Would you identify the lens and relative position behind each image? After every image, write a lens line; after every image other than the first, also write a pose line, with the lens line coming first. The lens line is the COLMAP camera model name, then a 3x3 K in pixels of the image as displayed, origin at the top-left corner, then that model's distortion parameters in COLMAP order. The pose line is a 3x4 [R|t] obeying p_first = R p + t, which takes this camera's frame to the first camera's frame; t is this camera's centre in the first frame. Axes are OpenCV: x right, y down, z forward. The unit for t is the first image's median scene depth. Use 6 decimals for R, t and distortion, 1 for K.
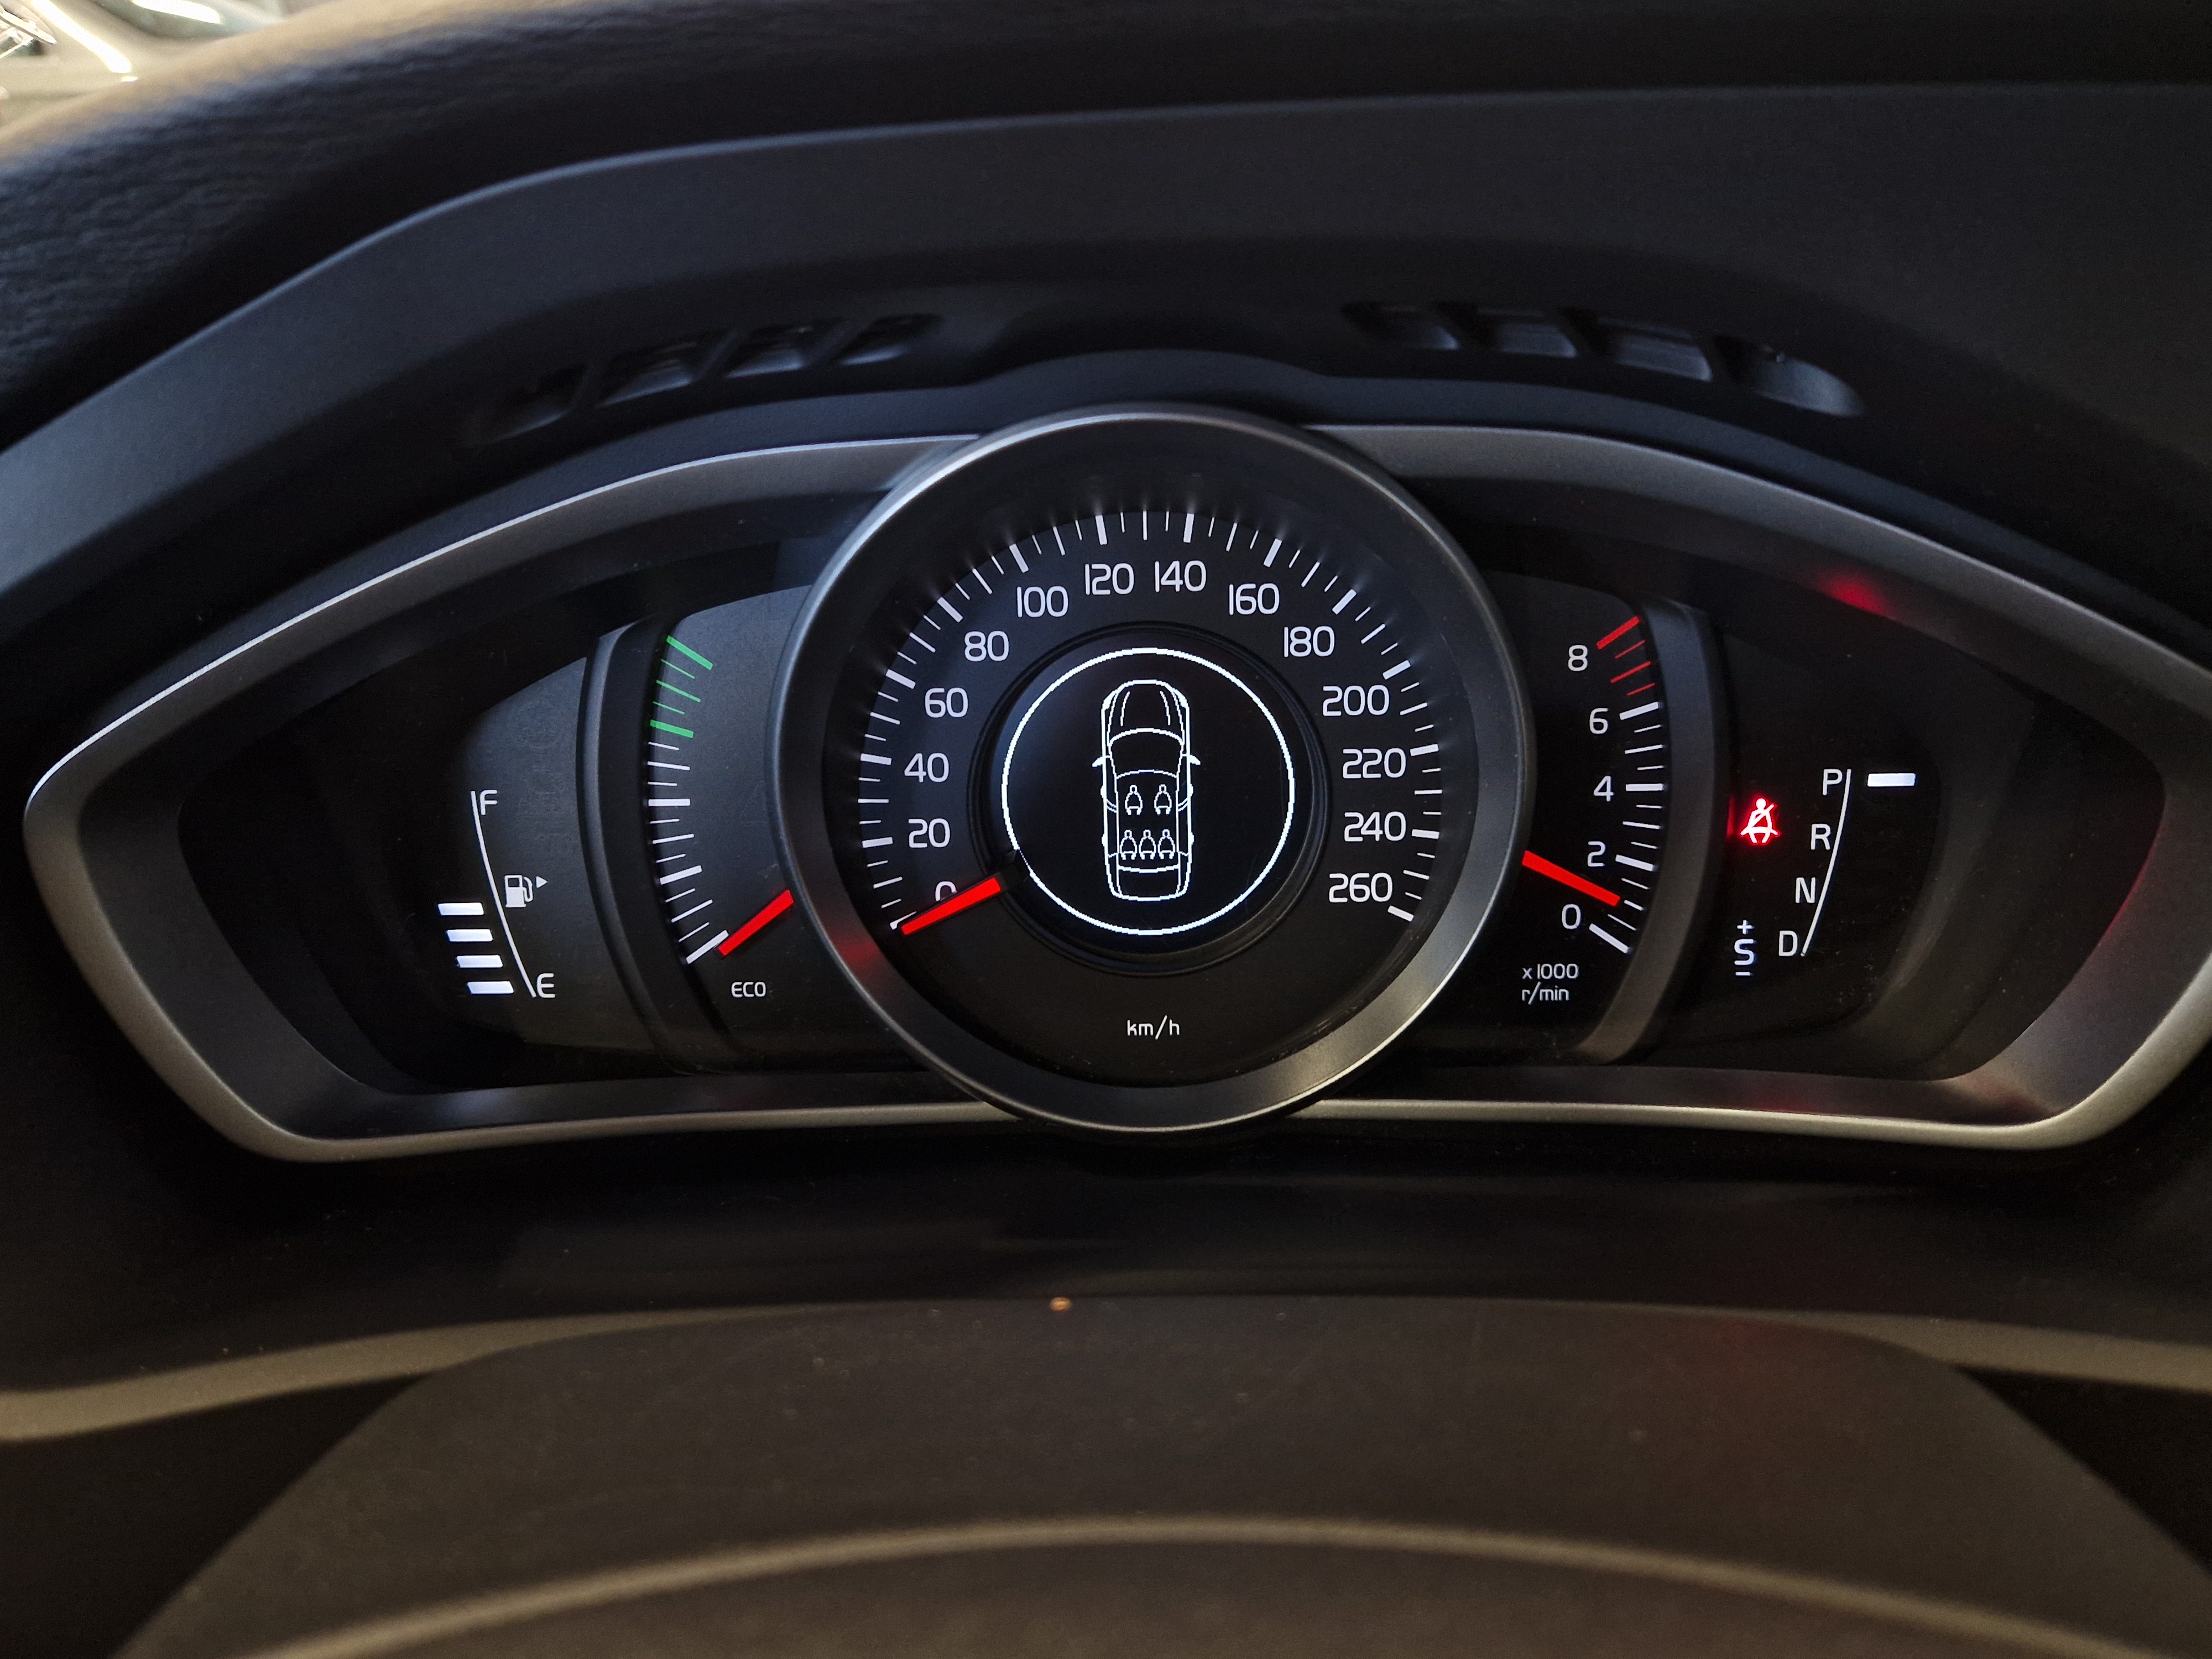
lens RADIAL K [[1775.3, 0, 1121.3], [0, 1775.3, 815.8], [0, 0, 1]] dist [0.056332, -0.003243]
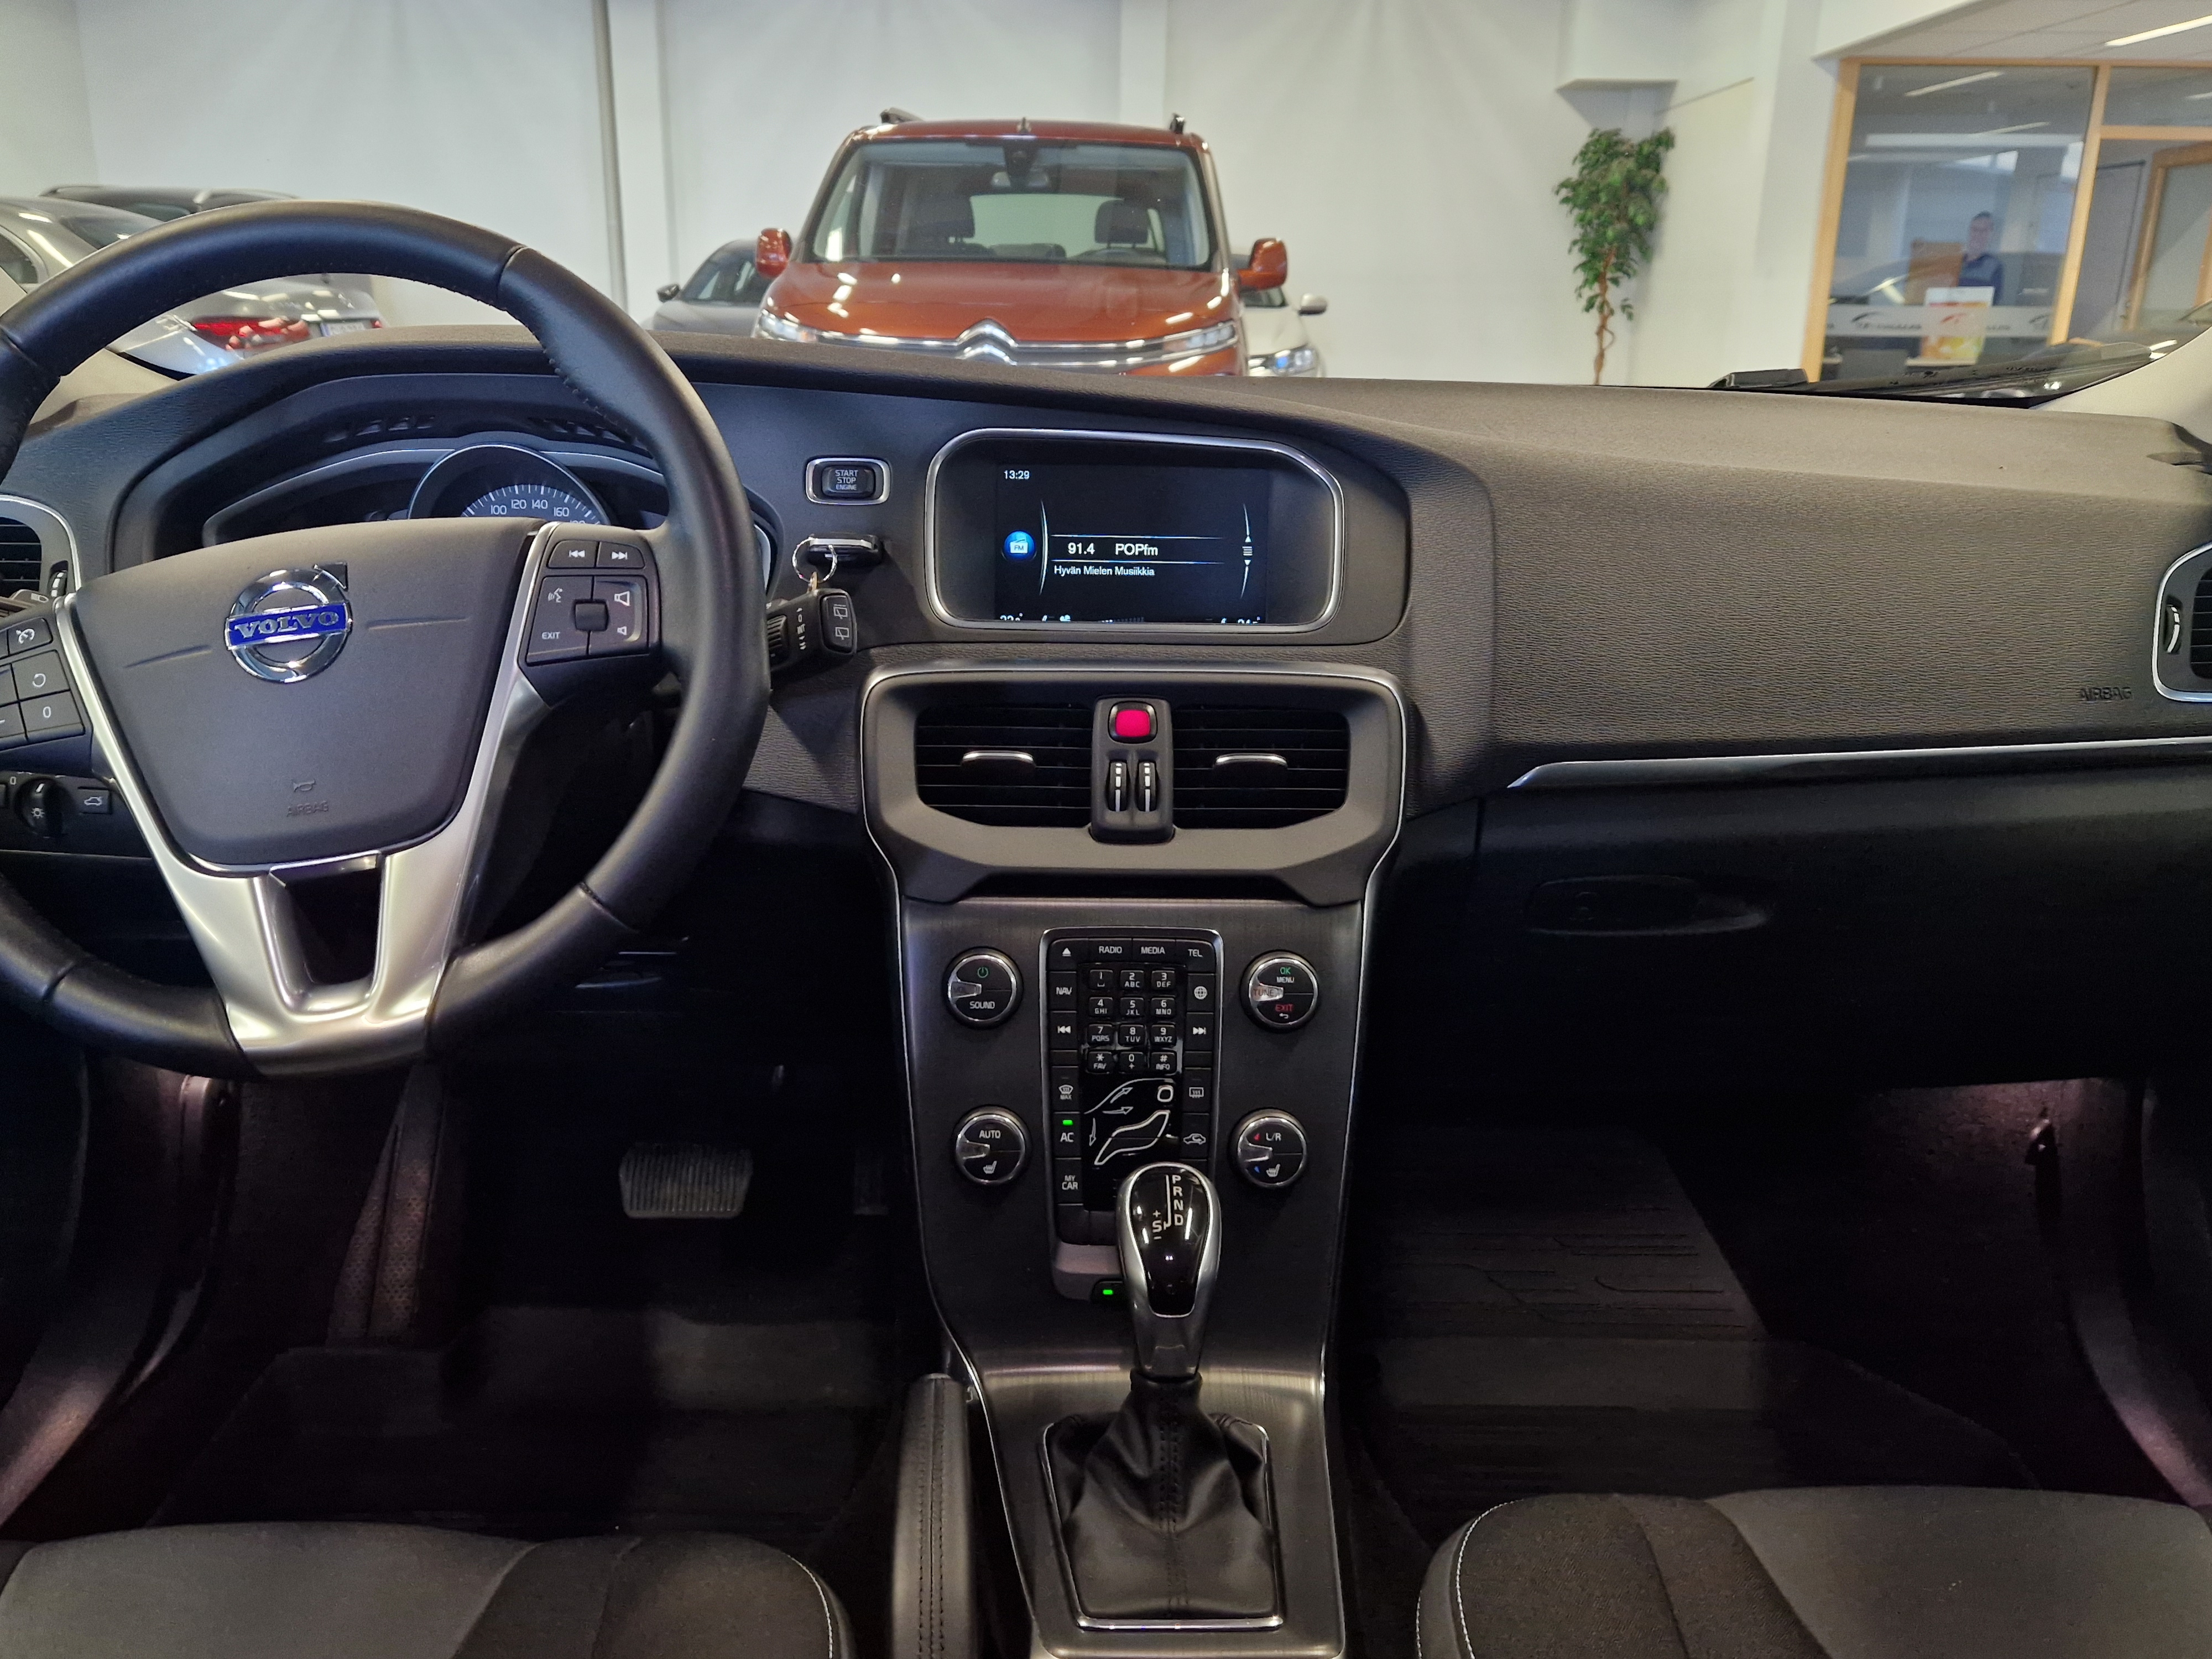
lens RADIAL K [[1775.3, 0, 1121.3], [0, 1775.3, 815.8], [0, 0, 1]] dist [0.056332, -0.003243]
pose [[0.998044, 0.035142, 0.051706, 0.974250], [-0.027566, 0.989688, -0.140564, 0.895026], [-0.056112, 0.138863, 0.988721, -2.346232]]
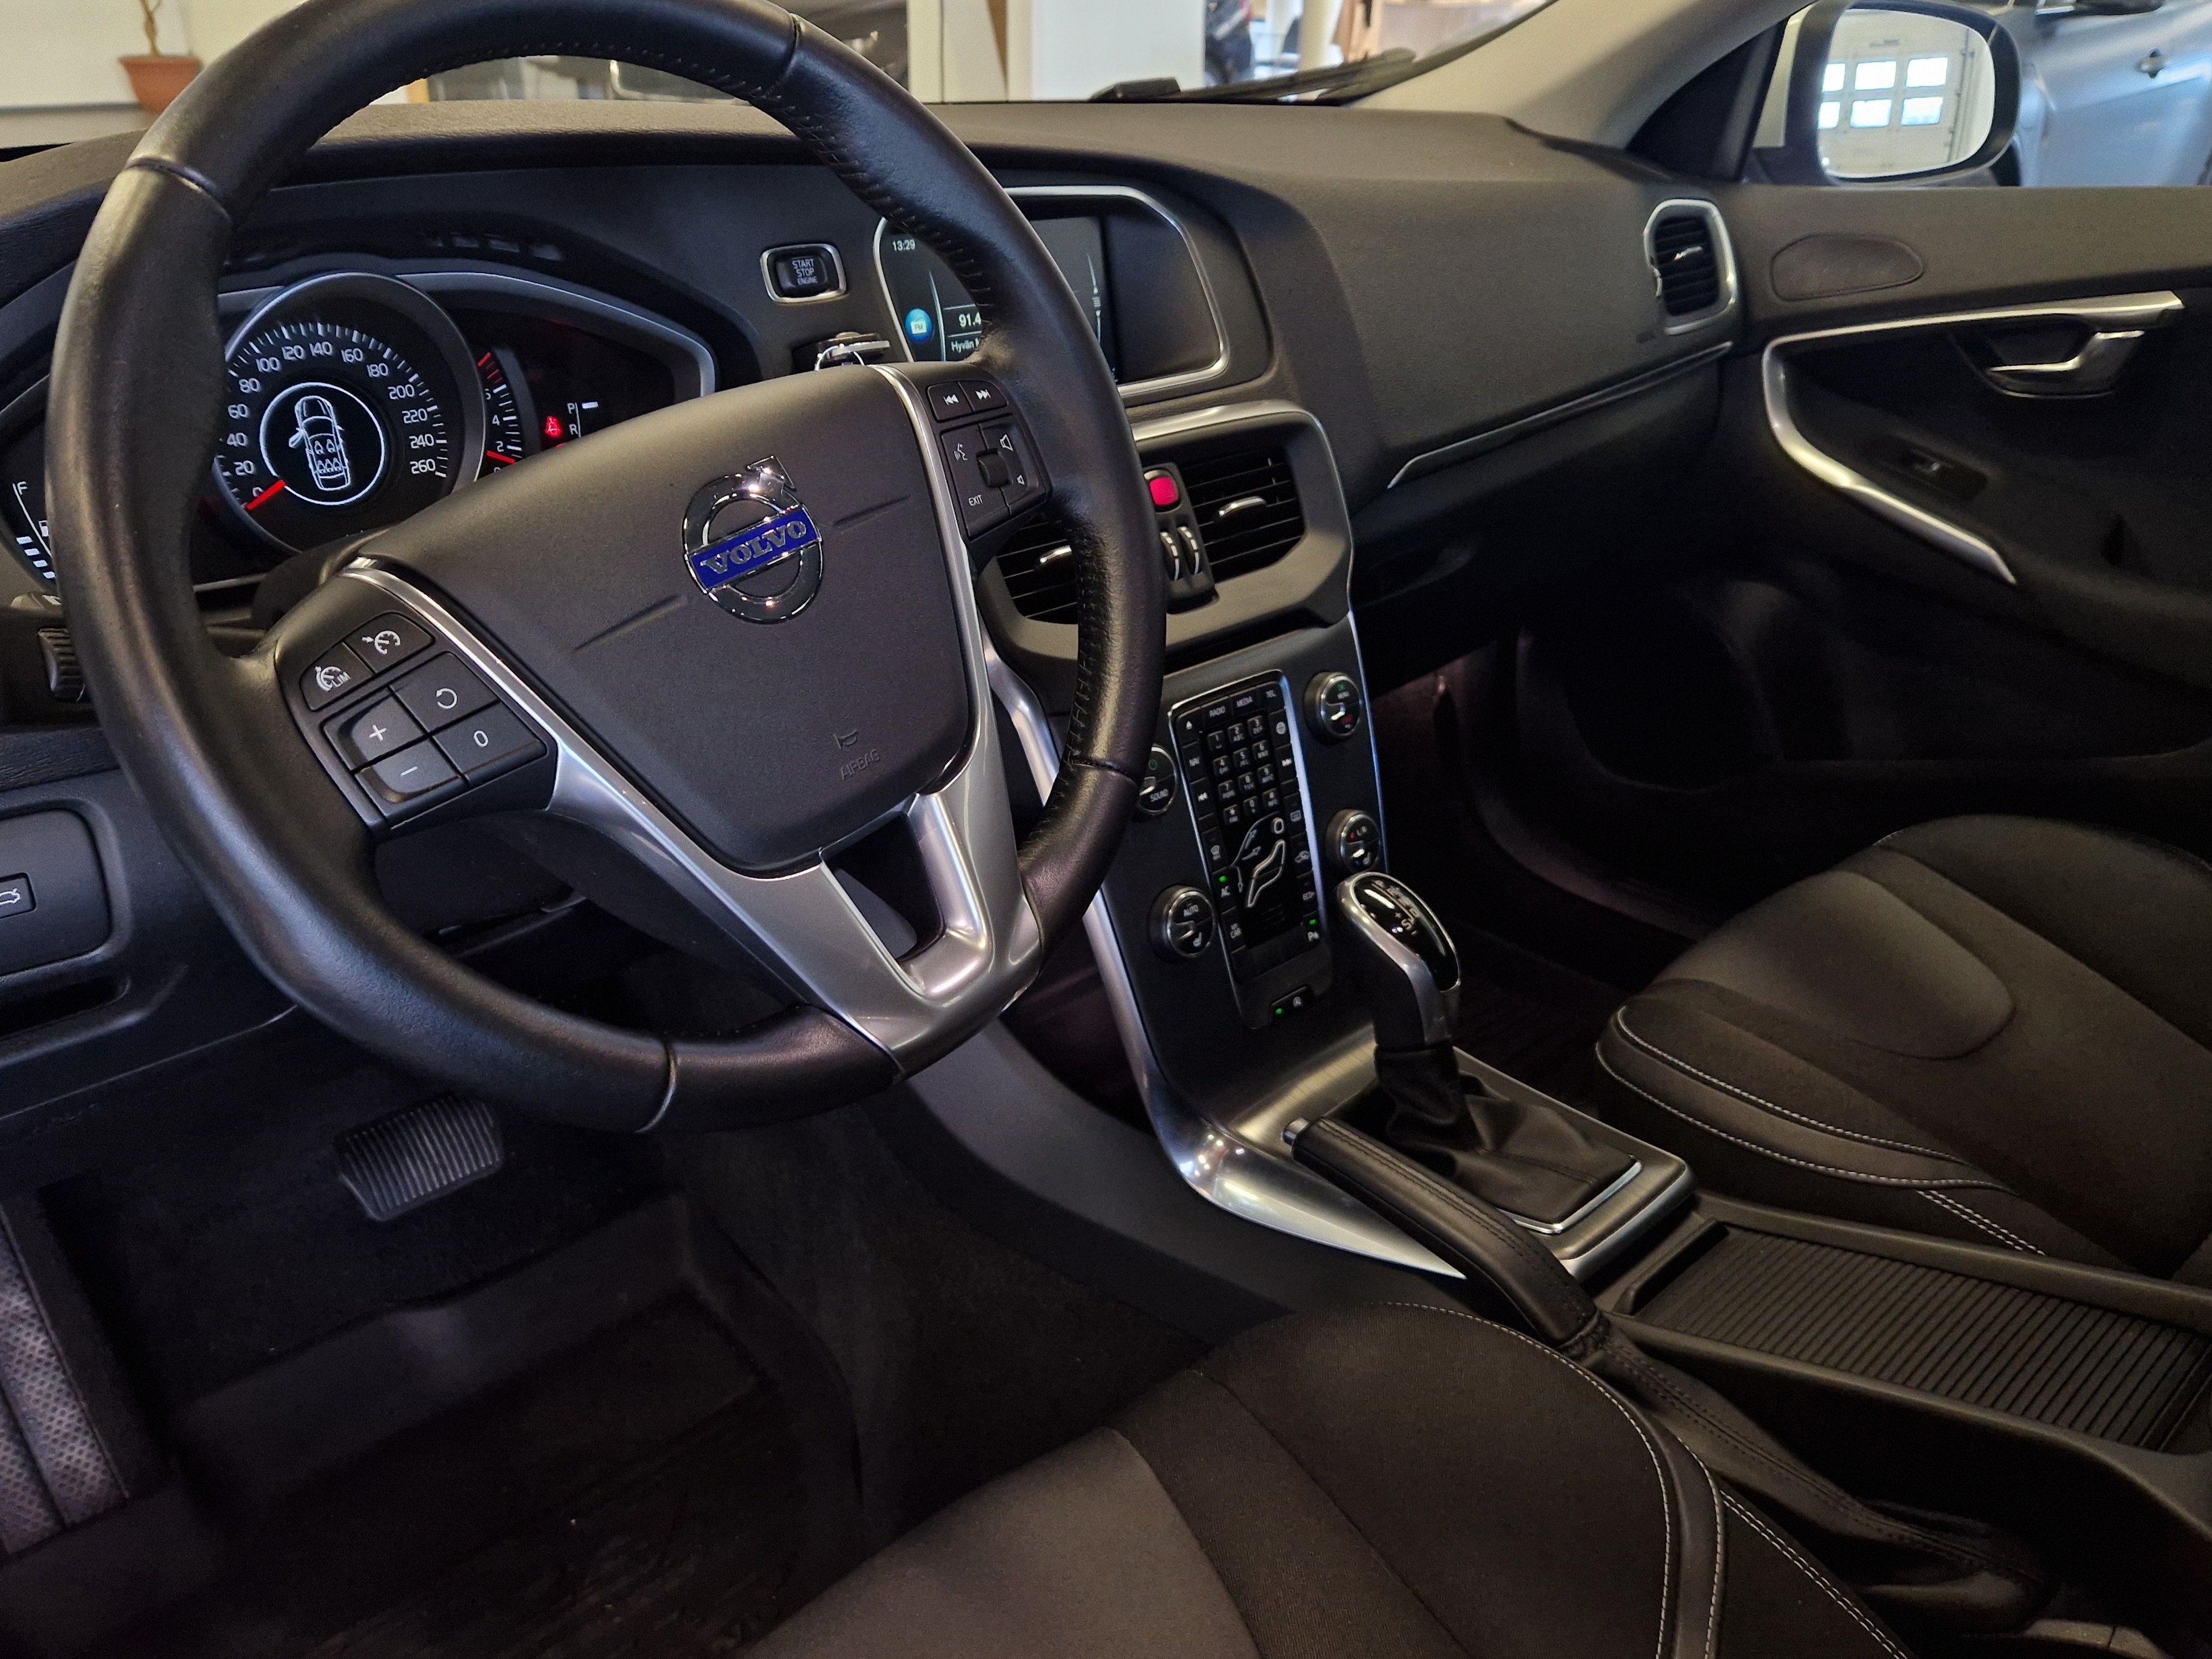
lens RADIAL K [[1754.3, 0, 1098.9], [0, 1754.3, 865.0], [0, 0, 1]] dist [0.052103, -0.053354]
pose [[0.698910, -0.282625, 0.656999, -1.039297], [0.257675, 0.956424, 0.137317, 0.498068], [-0.667179, 0.073320, 0.741280, -1.533499]]
